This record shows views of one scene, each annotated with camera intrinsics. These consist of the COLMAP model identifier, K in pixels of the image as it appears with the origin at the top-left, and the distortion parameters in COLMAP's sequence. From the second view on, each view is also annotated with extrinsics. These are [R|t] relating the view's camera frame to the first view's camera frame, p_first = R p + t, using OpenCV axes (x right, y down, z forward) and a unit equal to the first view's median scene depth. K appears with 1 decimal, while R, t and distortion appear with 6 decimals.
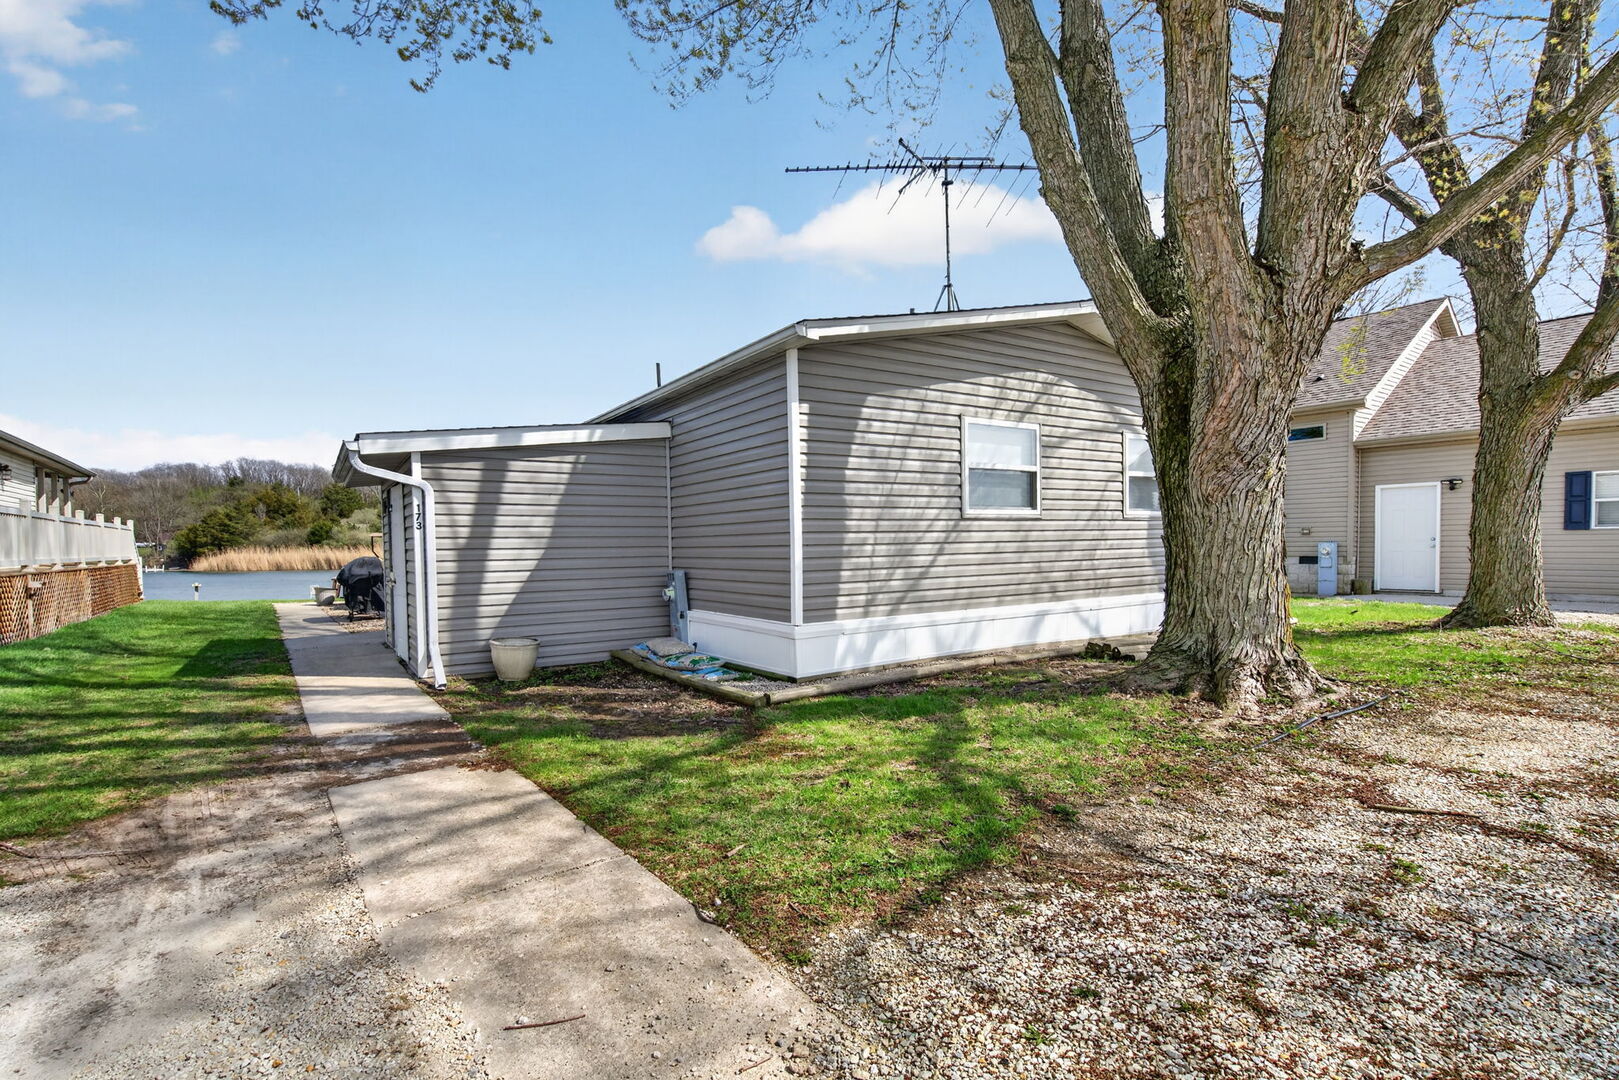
lens RADIAL K [[760.2, 0, 807.5], [0, 760.2, 548.7], [0, 0, 1]] dist [0.000081, -0.000571]
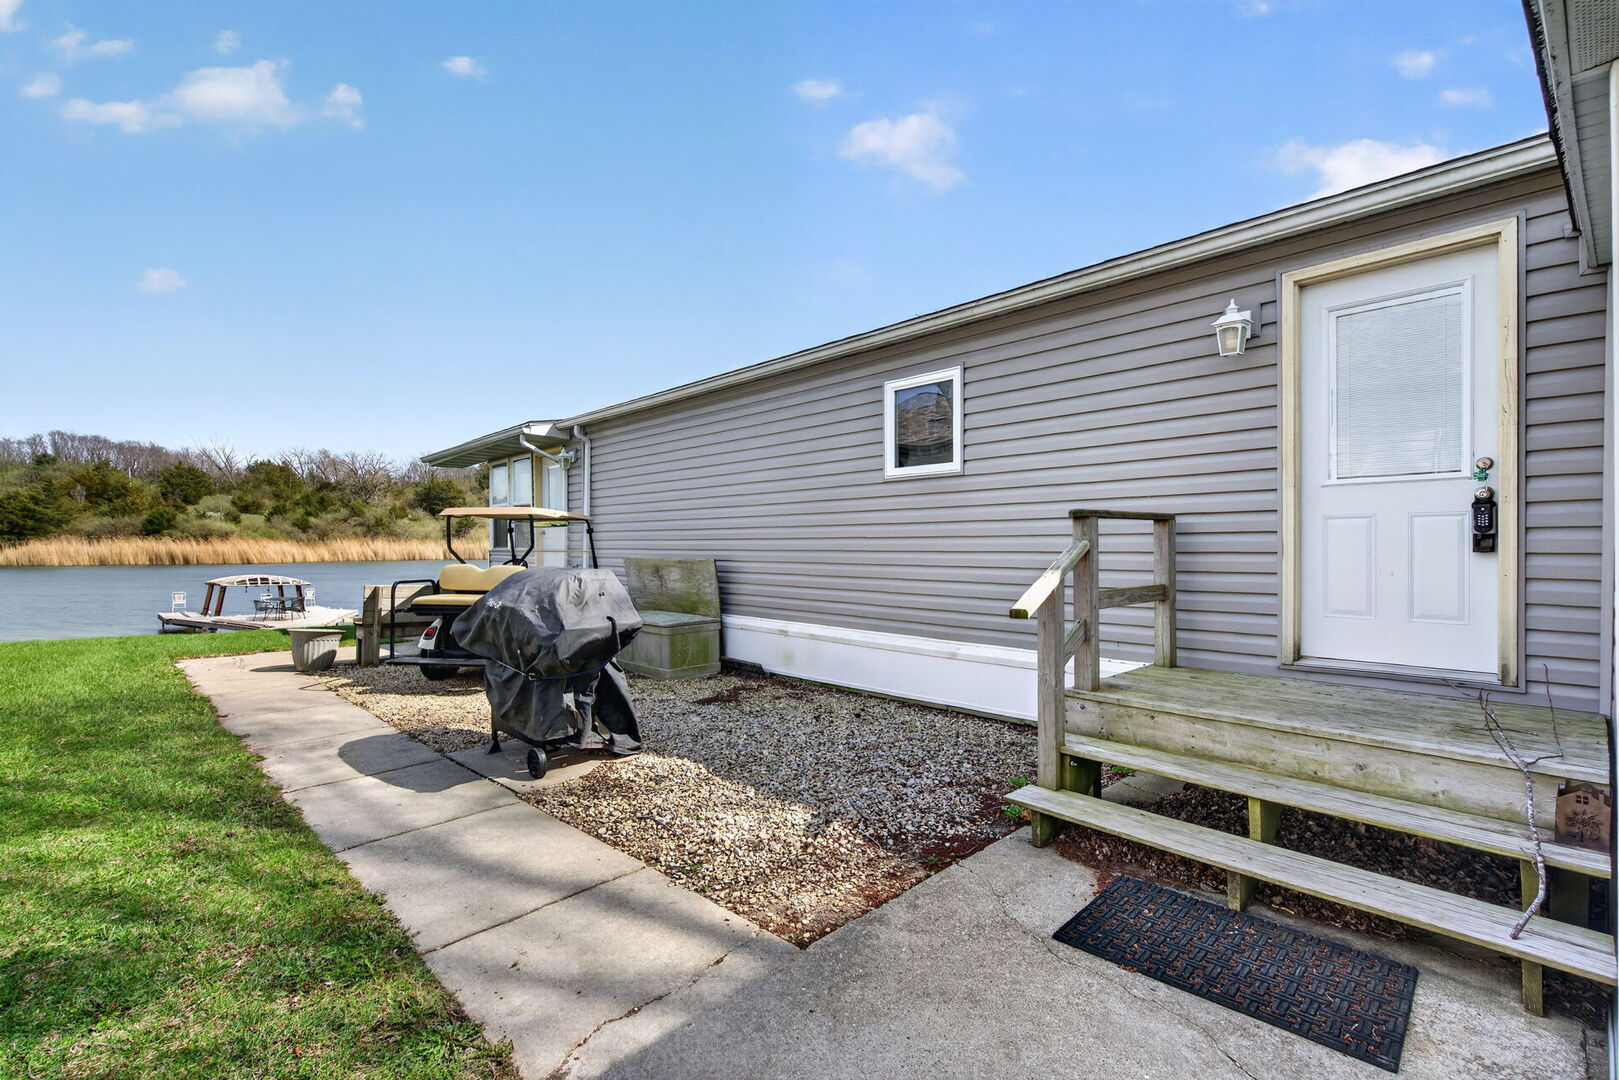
lens RADIAL K [[749.9, 0, 809.5], [0, 749.9, 540.0], [0, 0, 1]] dist [0.002608, 0.001137]
pose [[0.988760, 0.013597, 0.148890, -0.060799], [-0.012209, 0.999873, -0.010232, -0.000575], [-0.149011, 0.008300, 0.988801, 0.080232]]
